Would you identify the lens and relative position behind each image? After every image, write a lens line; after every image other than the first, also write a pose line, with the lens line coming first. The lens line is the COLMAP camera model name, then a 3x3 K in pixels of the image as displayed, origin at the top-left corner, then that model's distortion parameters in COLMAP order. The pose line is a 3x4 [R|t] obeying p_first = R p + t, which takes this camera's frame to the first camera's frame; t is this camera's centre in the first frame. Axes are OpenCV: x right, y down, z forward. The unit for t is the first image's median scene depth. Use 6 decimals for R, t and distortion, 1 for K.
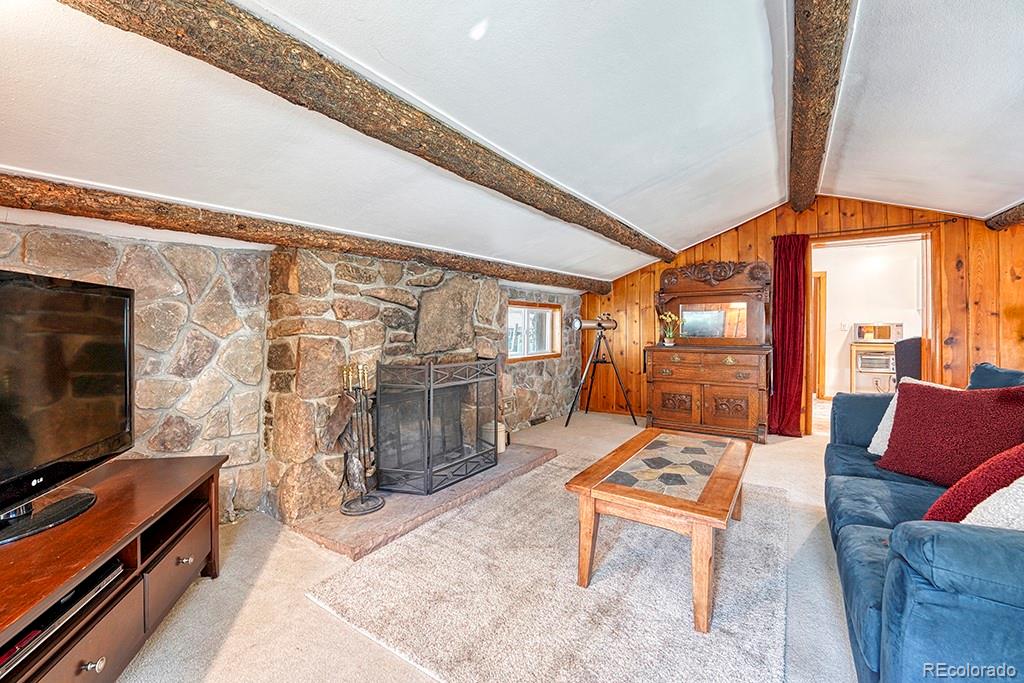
lens RADIAL K [[430.7, 0, 517.9], [0, 430.7, 334.8], [0, 0, 1]] dist [-0.017429, 0.000456]
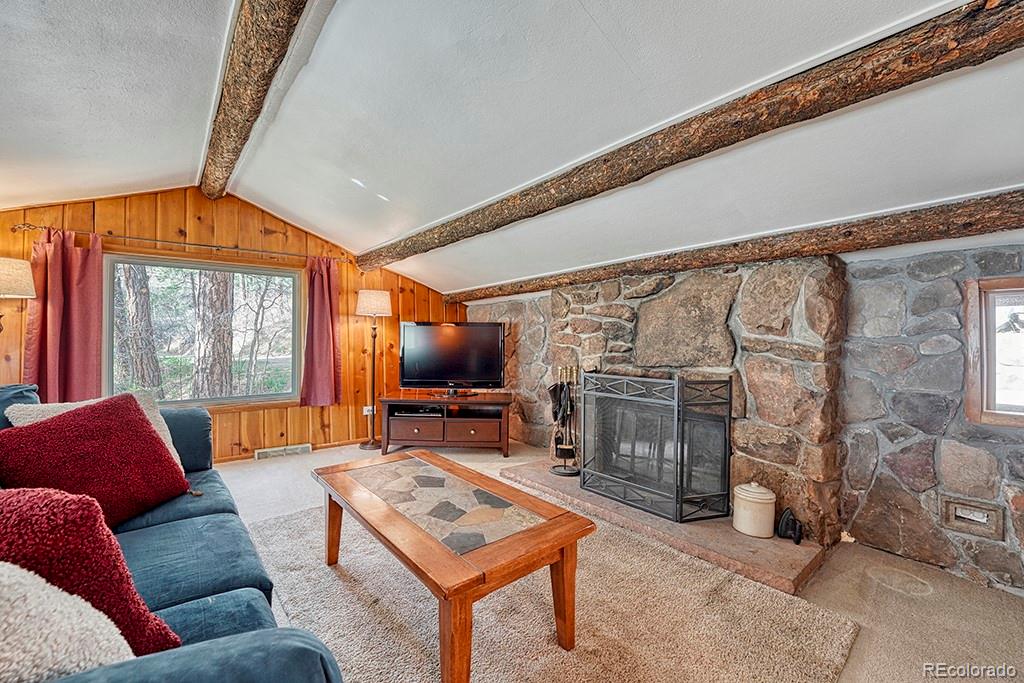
lens RADIAL K [[430.7, 0, 504.4], [0, 430.7, 338.8], [0, 0, 1]] dist [-0.017429, 0.000456]
pose [[-0.309294, -0.011106, -0.950902, 0.601134], [-0.030219, 0.999542, -0.001845, -0.004687], [0.950486, 0.028165, -0.309487, 0.747091]]
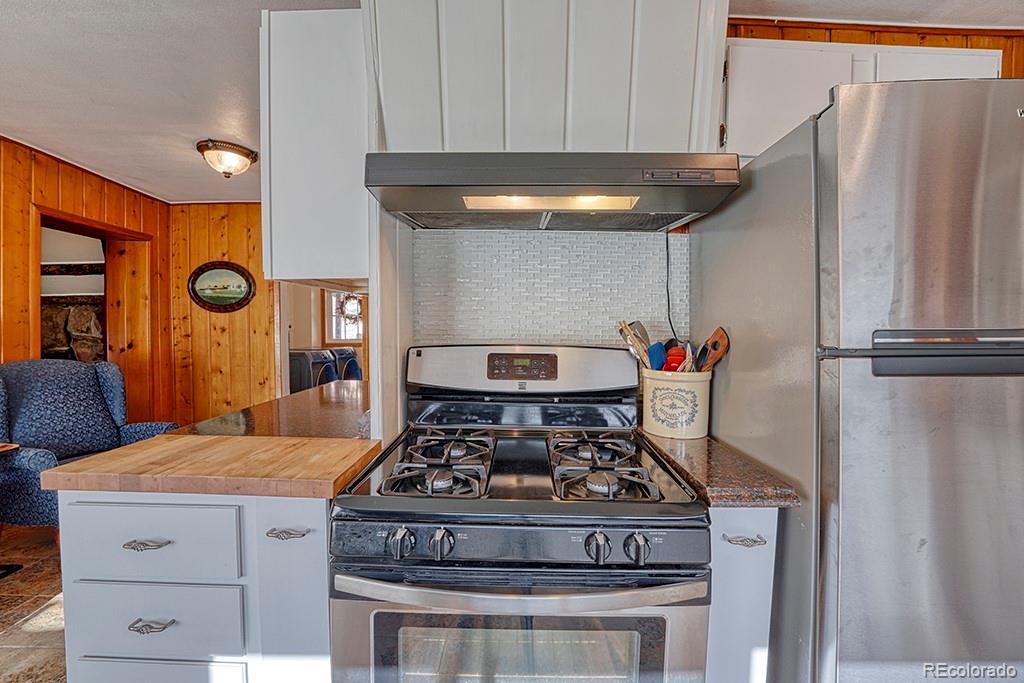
lens RADIAL K [[430.7, 0, 510.8], [0, 430.7, 341.5], [0, 0, 1]] dist [-0.017429, 0.000456]
pose [[0.528436, 0.015893, -0.848824, 1.970194], [-0.011455, 0.999867, 0.011590, -0.028189], [0.848896, 0.003599, 0.528548, 1.396586]]
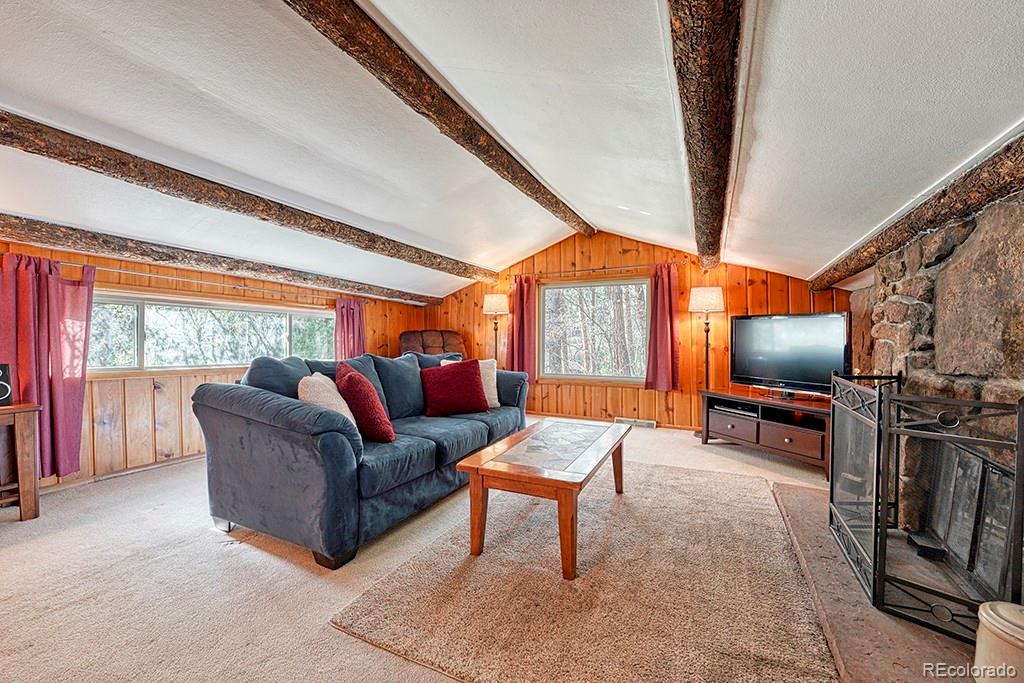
lens RADIAL K [[430.7, 0, 503.4], [0, 430.7, 344.0], [0, 0, 1]] dist [-0.017429, 0.000456]
pose [[-0.995643, -0.010414, -0.092663, 0.334319], [-0.014516, 0.998939, 0.043703, -0.010342], [0.092109, 0.044858, -0.994738, 1.145073]]
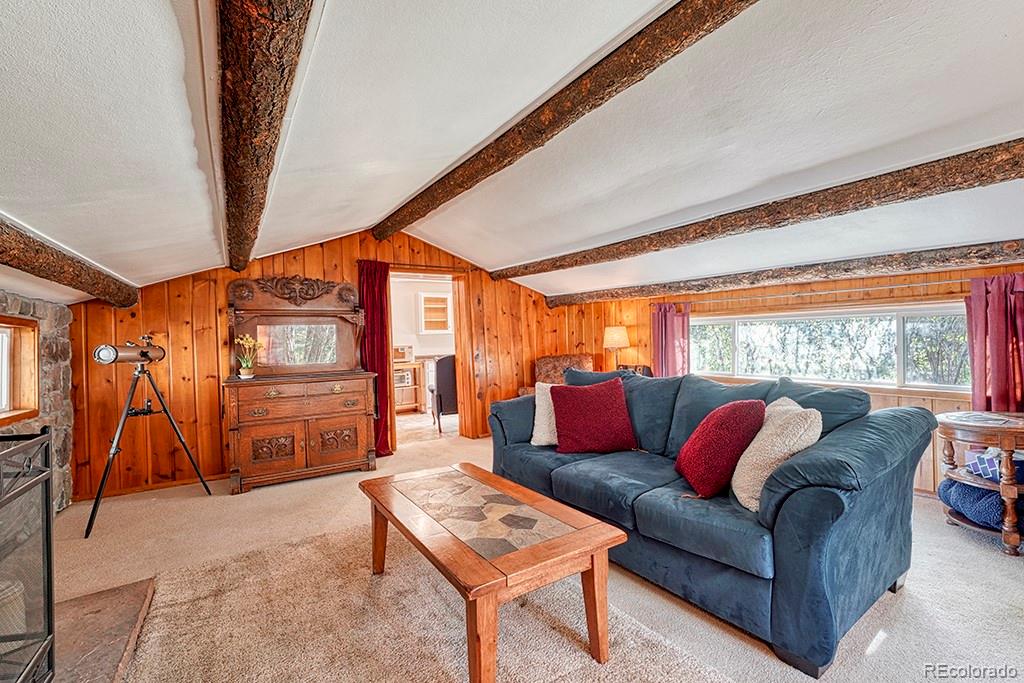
lens RADIAL K [[430.7, 0, 530.7], [0, 430.7, 341.2], [0, 0, 1]] dist [-0.017429, 0.000456]
pose [[0.395487, -0.005213, 0.918457, -0.196213], [0.050526, 0.998593, -0.016088, -0.004112], [-0.917081, 0.052768, 0.395194, 0.291865]]
